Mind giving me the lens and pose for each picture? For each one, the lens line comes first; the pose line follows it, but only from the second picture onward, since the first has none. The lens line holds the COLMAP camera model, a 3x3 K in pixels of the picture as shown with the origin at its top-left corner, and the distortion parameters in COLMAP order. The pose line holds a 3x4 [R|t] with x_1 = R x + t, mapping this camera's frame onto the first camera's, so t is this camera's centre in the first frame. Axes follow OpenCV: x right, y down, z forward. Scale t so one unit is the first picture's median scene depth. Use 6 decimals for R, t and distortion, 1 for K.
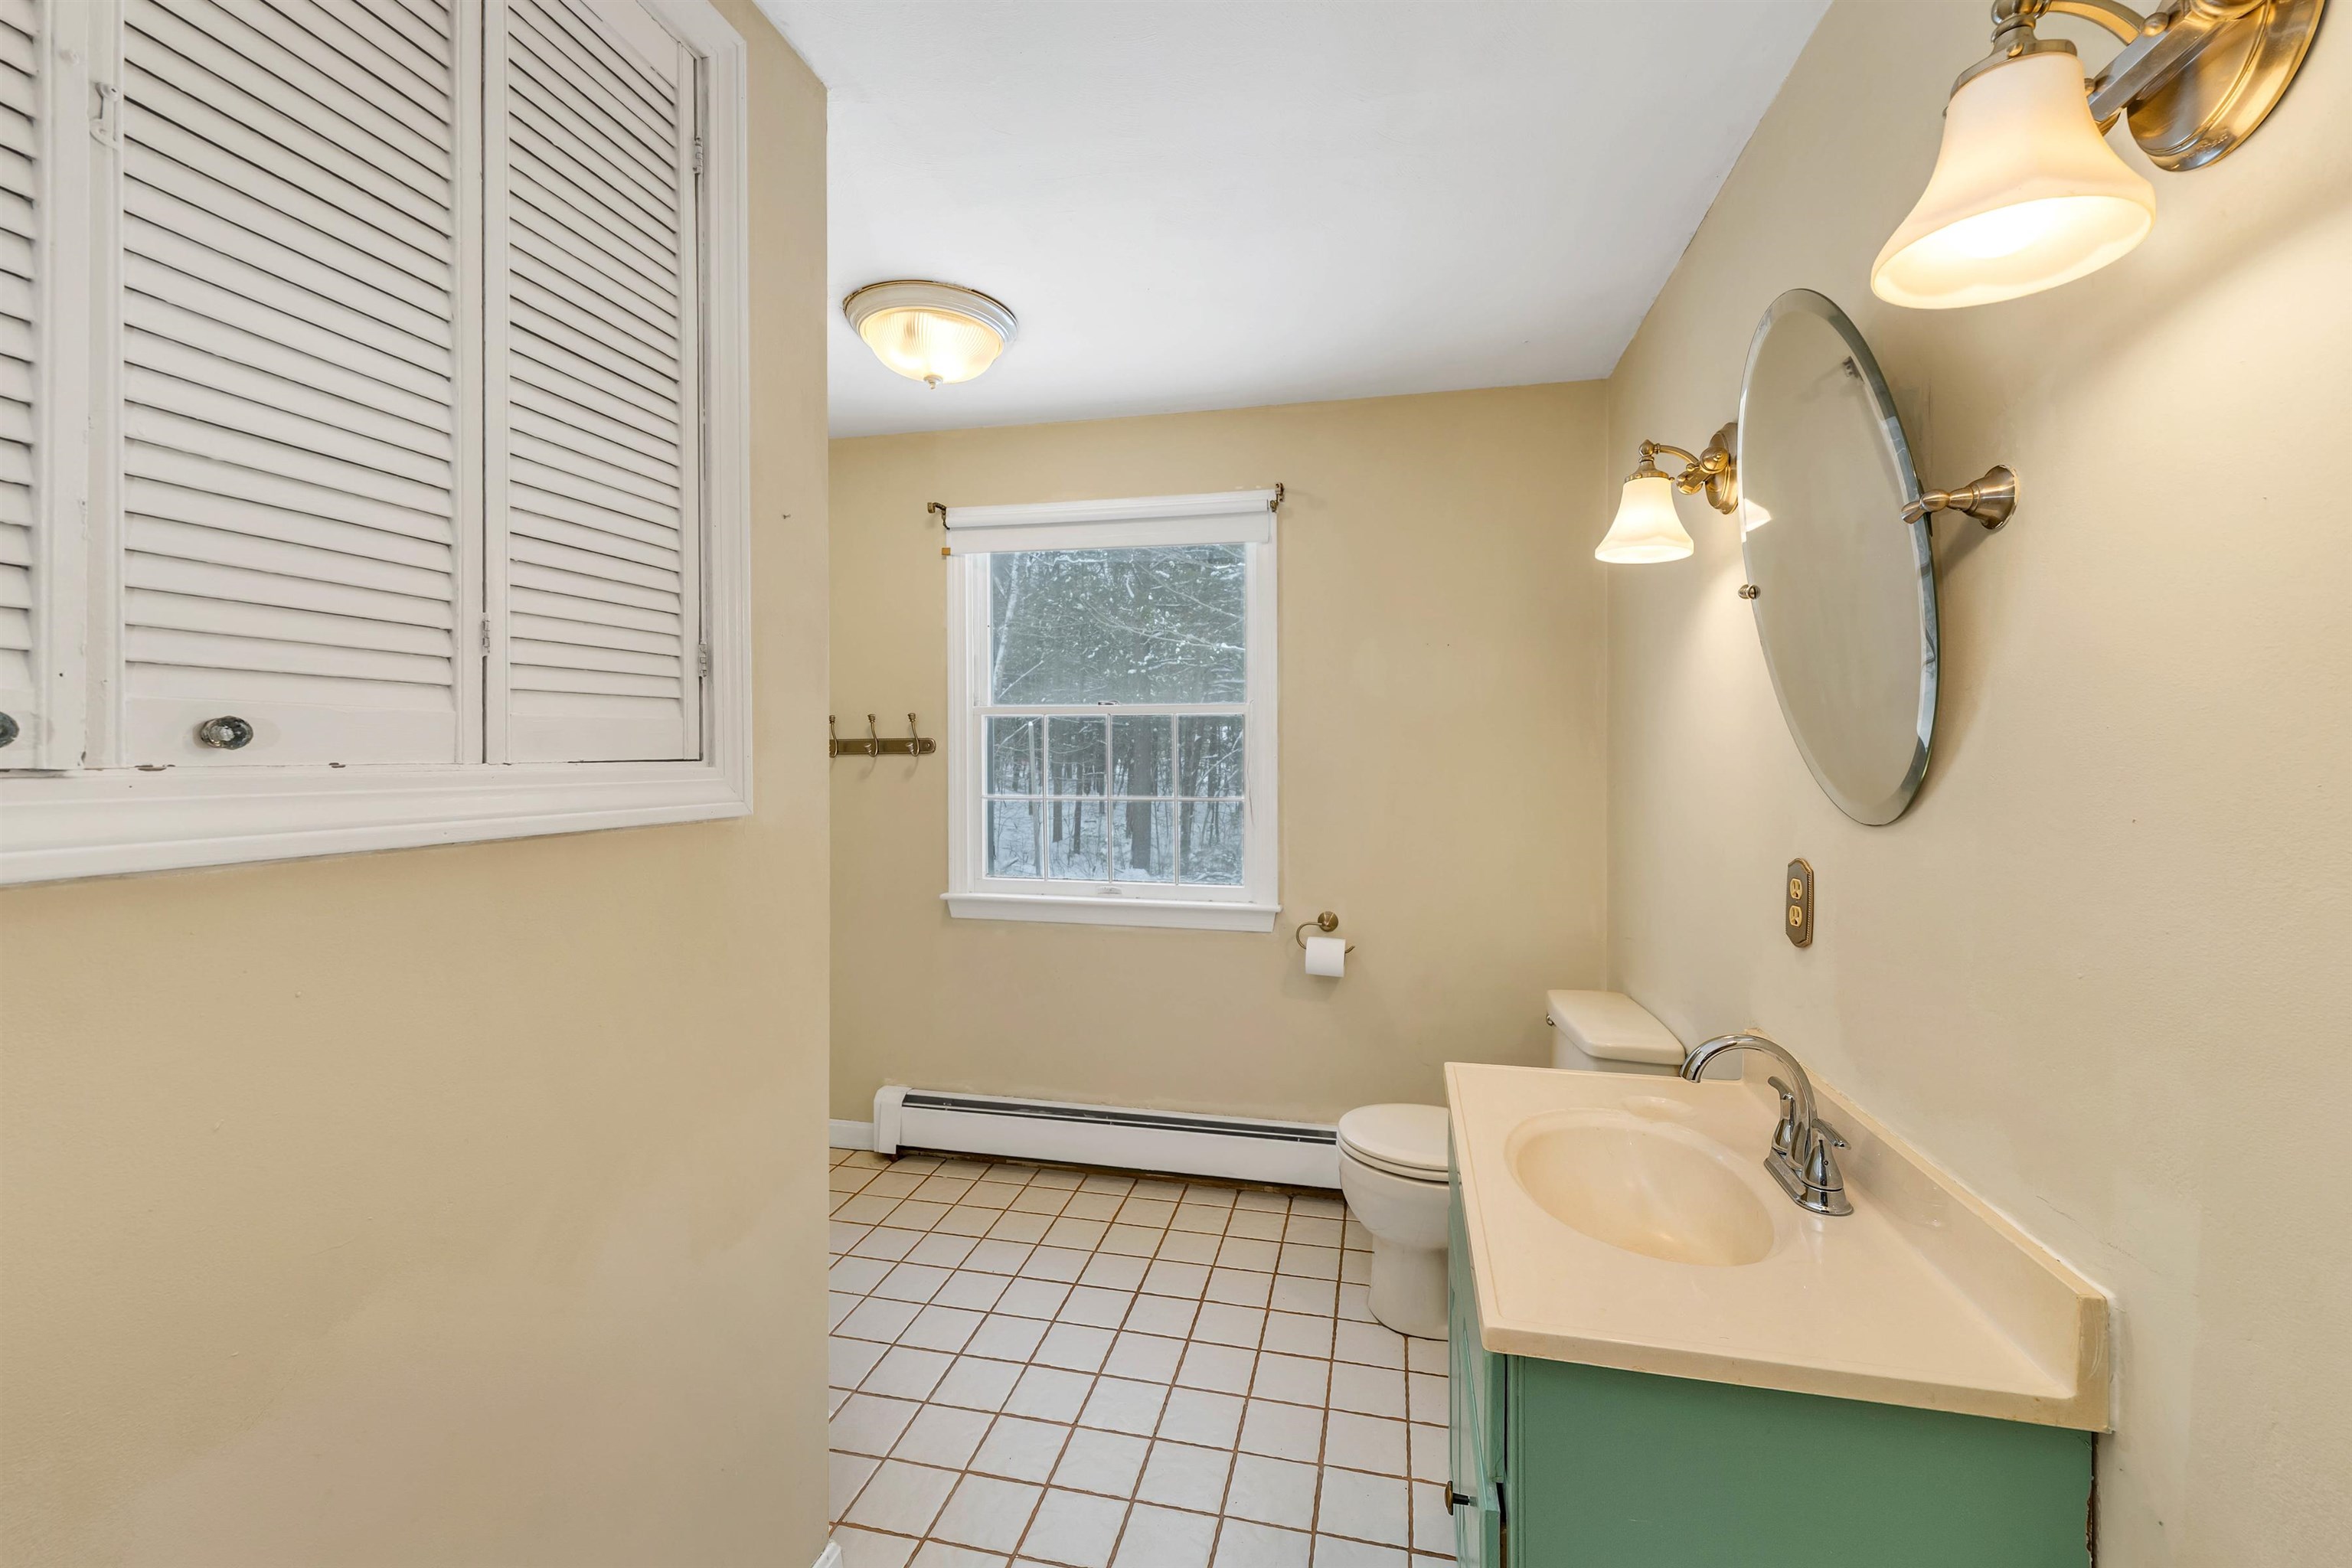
lens RADIAL K [[975.7, 0, 1178.8], [0, 975.7, 760.7], [0, 0, 1]] dist [0.005475, 0.000187]
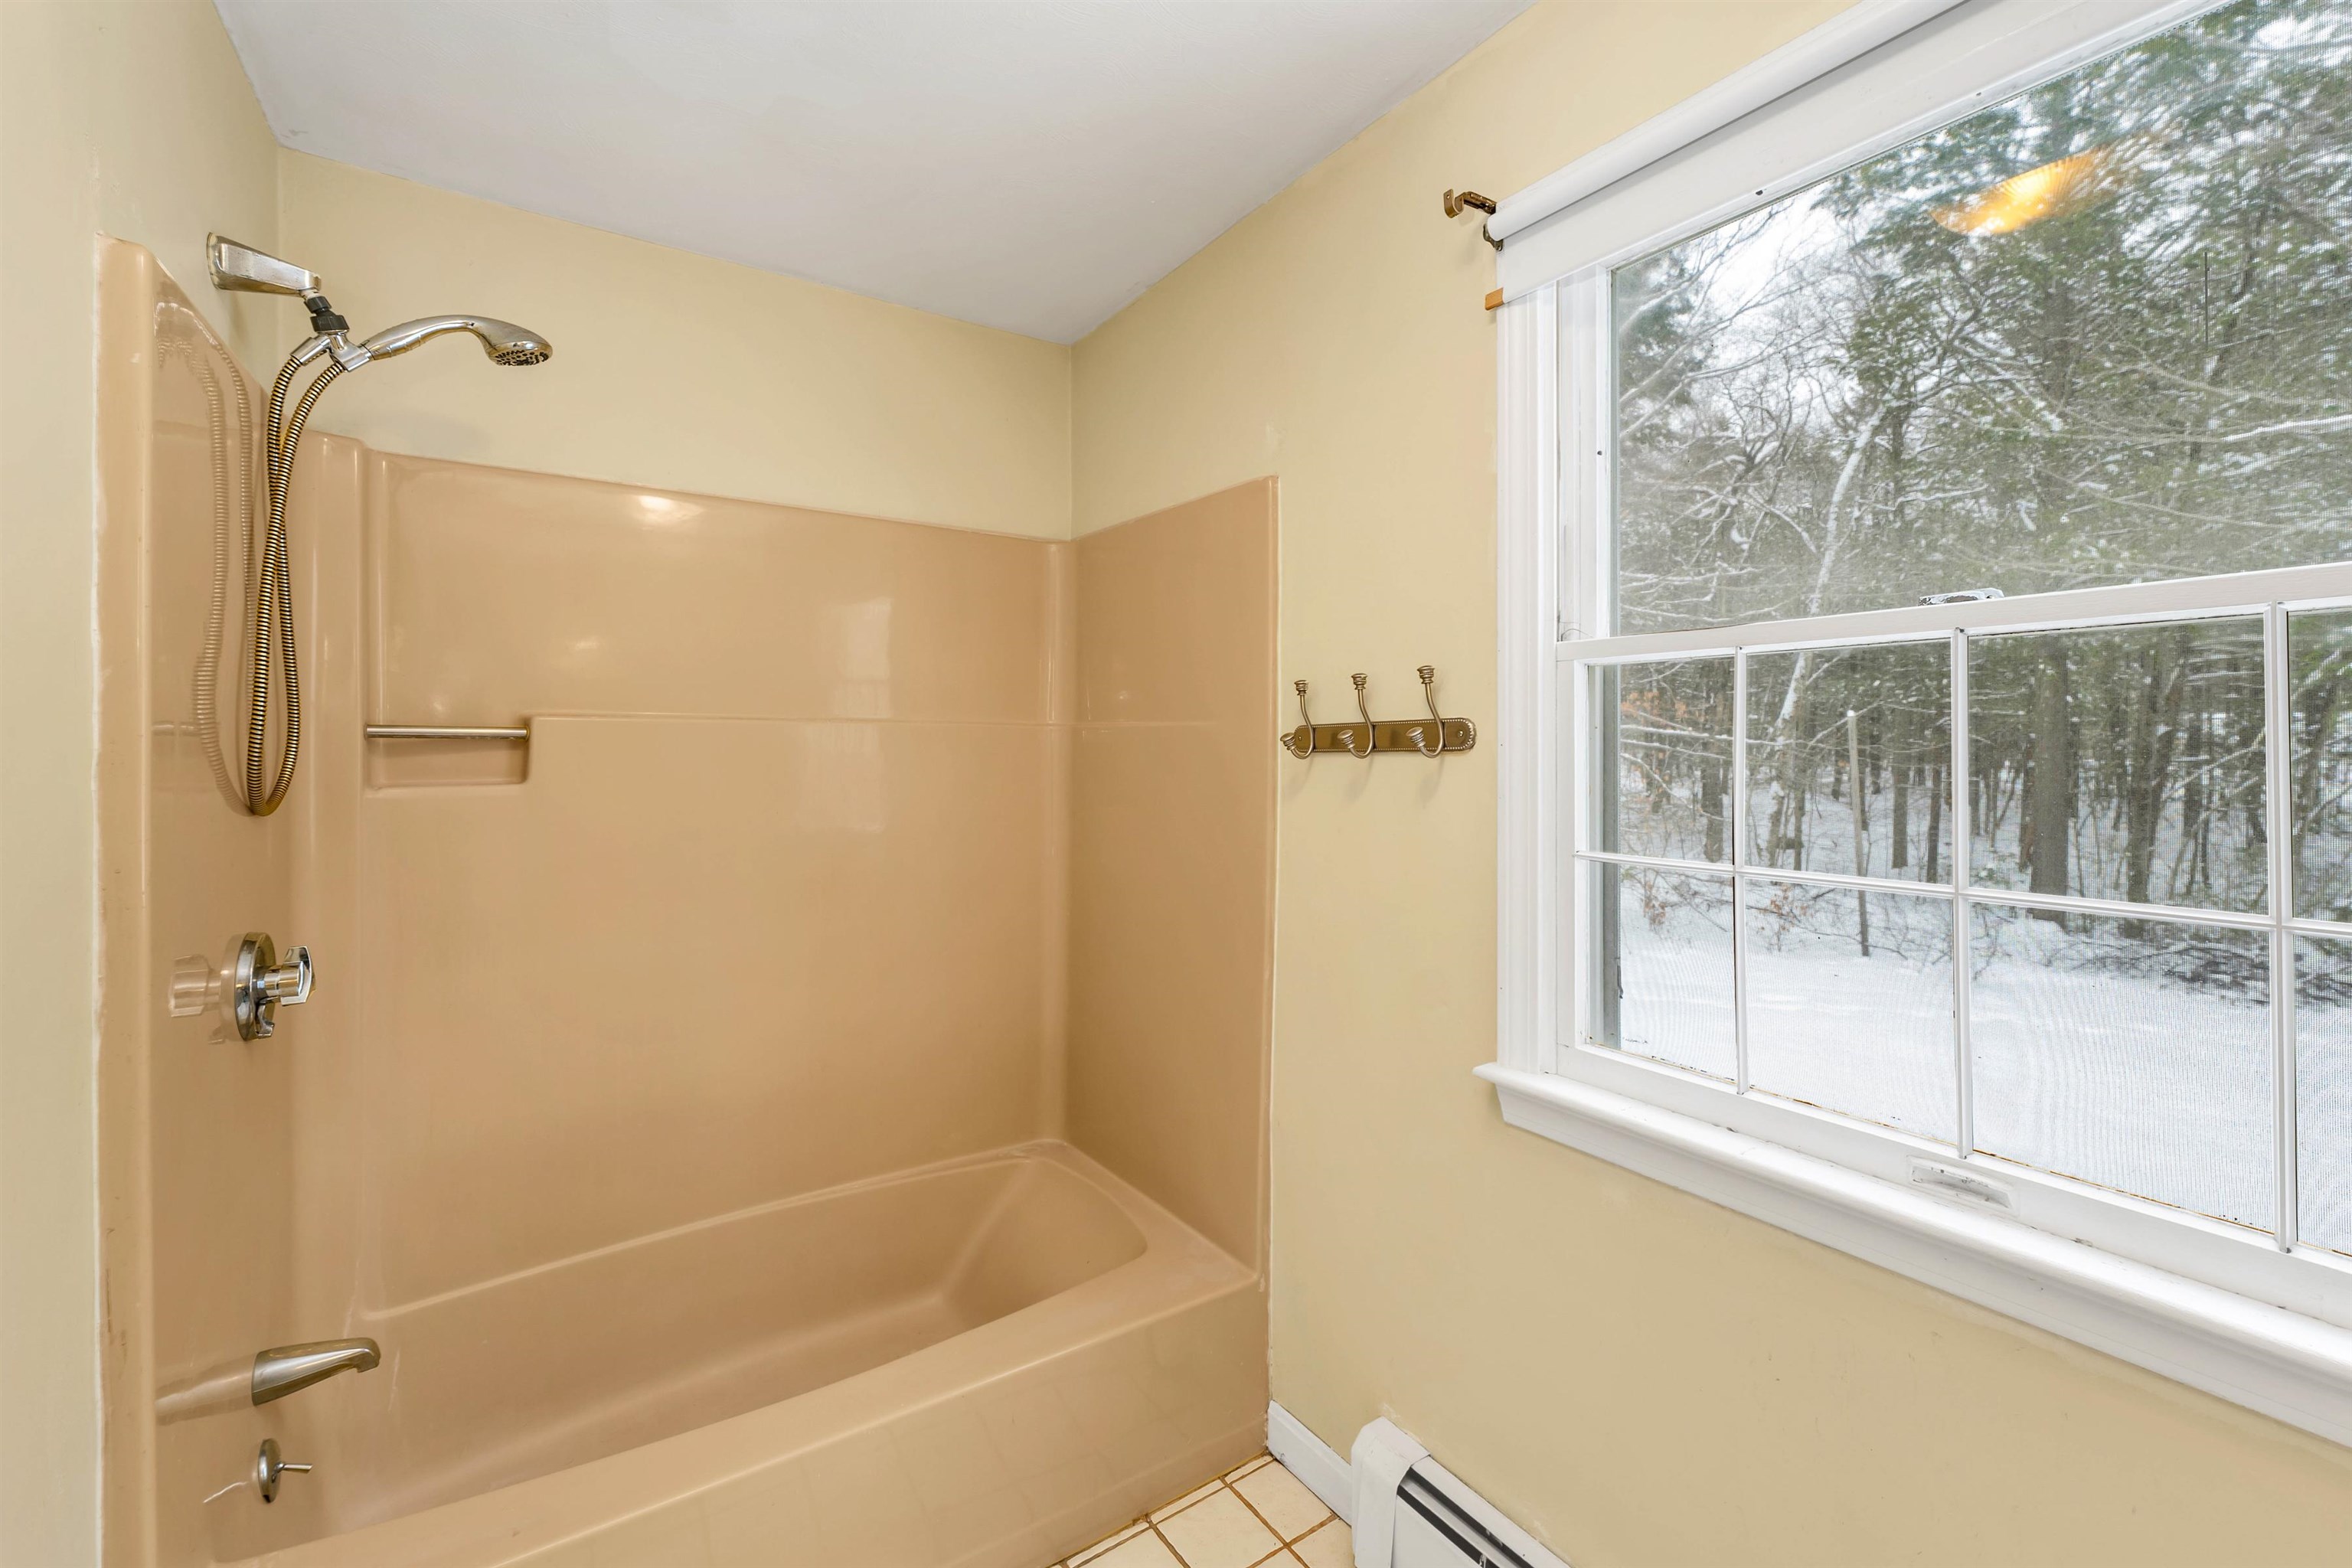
lens RADIAL K [[975.7, 0, 1178.8], [0, 975.7, 760.7], [0, 0, 1]] dist [0.005475, 0.000187]
pose [[0.722840, 0.002683, -0.691010, -0.032589], [-0.003937, 0.999992, -0.000236, -0.002158], [0.691004, 0.002892, 0.722845, 0.563273]]
